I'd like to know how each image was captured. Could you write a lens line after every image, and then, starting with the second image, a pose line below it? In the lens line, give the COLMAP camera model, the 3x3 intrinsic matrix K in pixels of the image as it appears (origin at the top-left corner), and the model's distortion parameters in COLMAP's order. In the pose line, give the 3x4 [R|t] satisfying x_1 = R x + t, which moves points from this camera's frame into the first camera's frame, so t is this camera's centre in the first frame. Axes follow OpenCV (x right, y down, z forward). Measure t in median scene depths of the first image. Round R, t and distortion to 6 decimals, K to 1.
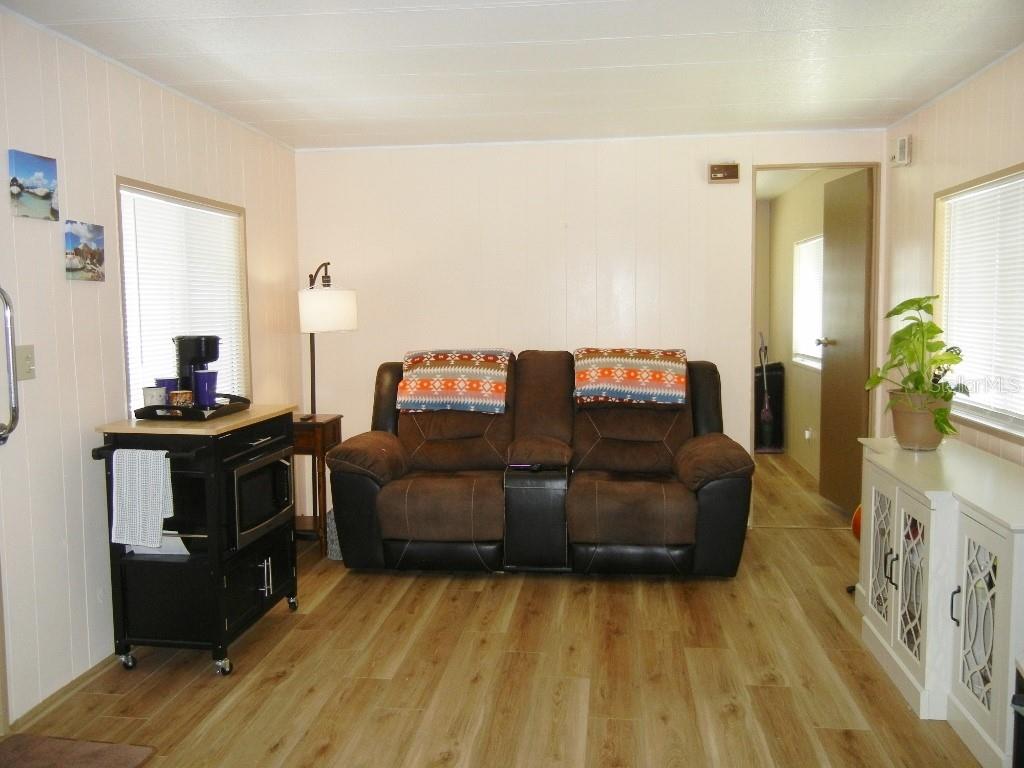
lens RADIAL K [[872.4, 0, 515.7], [0, 872.4, 387.3], [0, 0, 1]] dist [-0.016760, 0.026310]
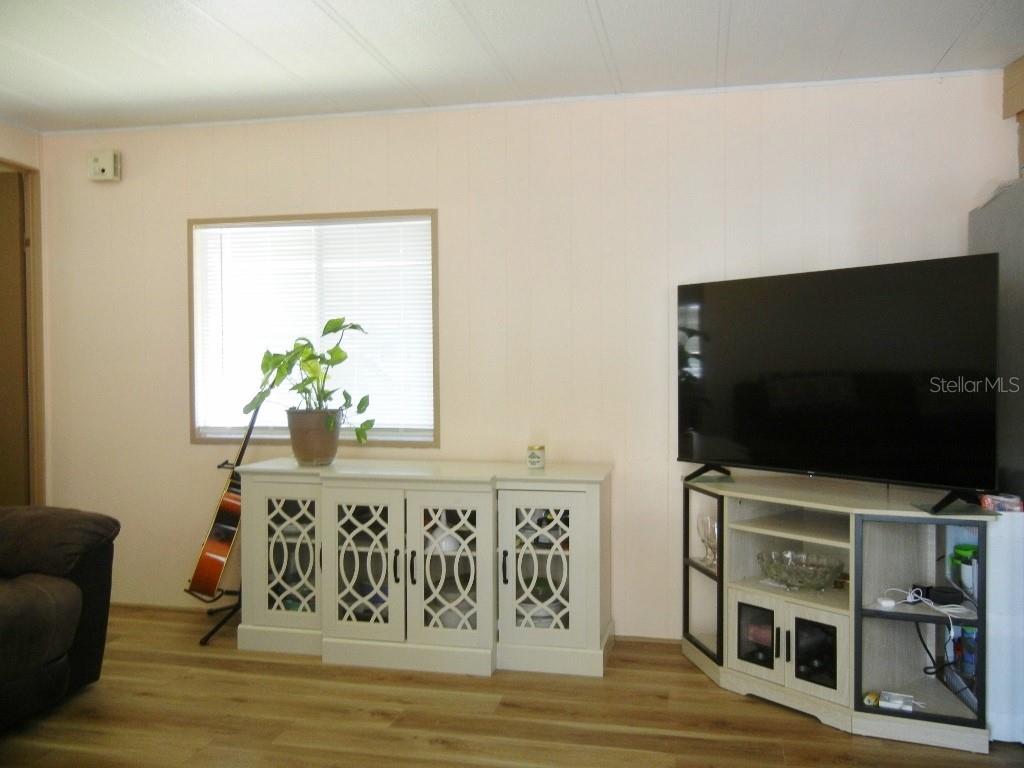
lens RADIAL K [[872.4, 0, 515.8], [0, 872.4, 387.4], [0, 0, 1]] dist [-0.016760, 0.026310]
pose [[0.100027, -0.010913, 0.994925, -0.469268], [0.094742, 0.995501, 0.001394, -0.000230], [-0.990464, 0.094122, 0.100611, 0.559764]]
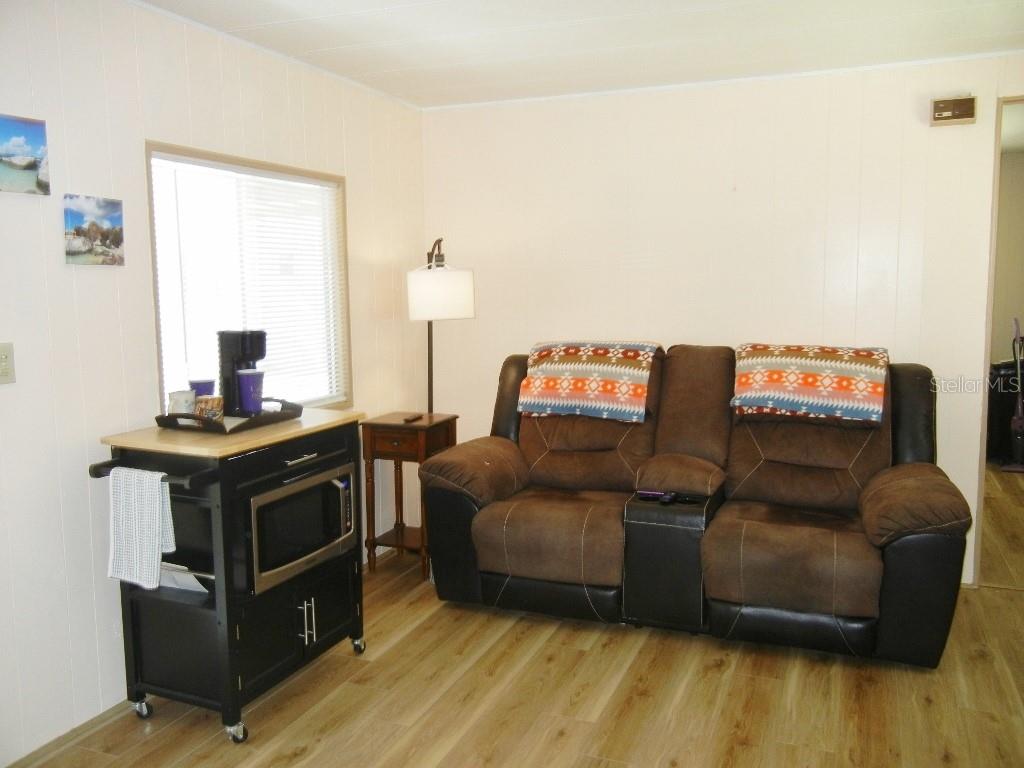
lens RADIAL K [[872.4, 0, 510.4], [0, 872.4, 386.7], [0, 0, 1]] dist [-0.016760, 0.026310]
pose [[0.963379, 0.032906, -0.266115, 0.097705], [-0.024724, 0.999115, 0.034037, -0.033327], [0.267000, -0.026211, 0.963340, 0.218997]]
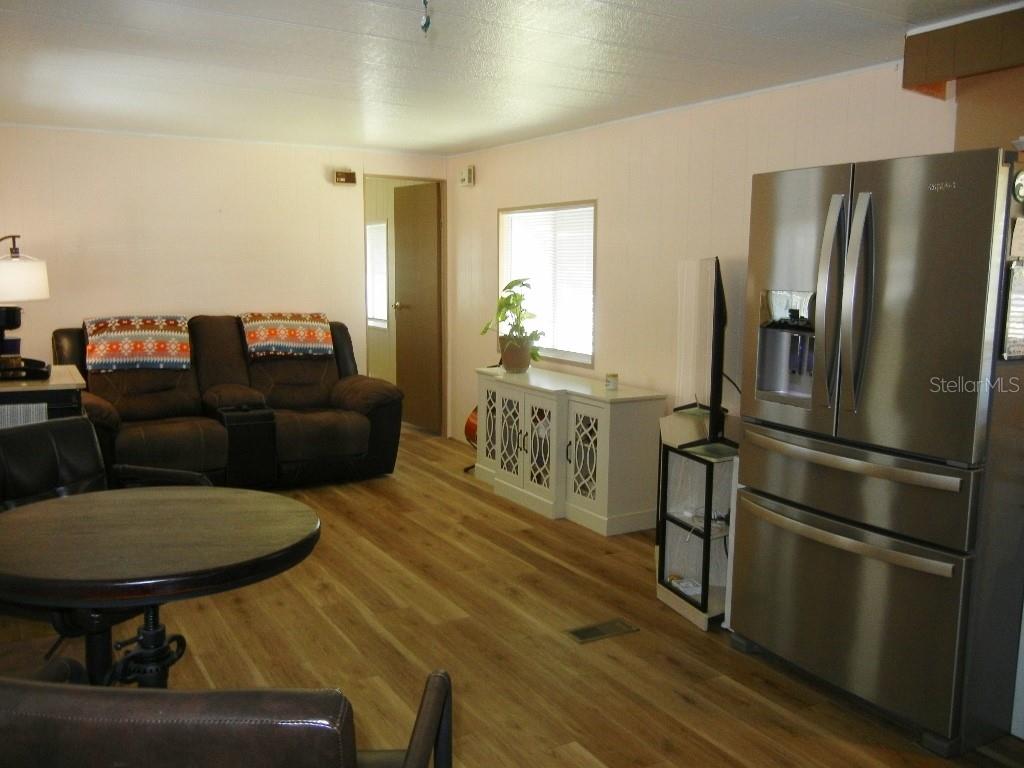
lens RADIAL K [[872.4, 0, 514.0], [0, 872.4, 388.5], [0, 0, 1]] dist [-0.016760, 0.026310]
pose [[0.793208, -0.065381, 0.605430, -0.454059], [0.037927, 0.997594, 0.058040, 0.005549], [-0.607768, -0.023076, 0.793779, -0.249558]]
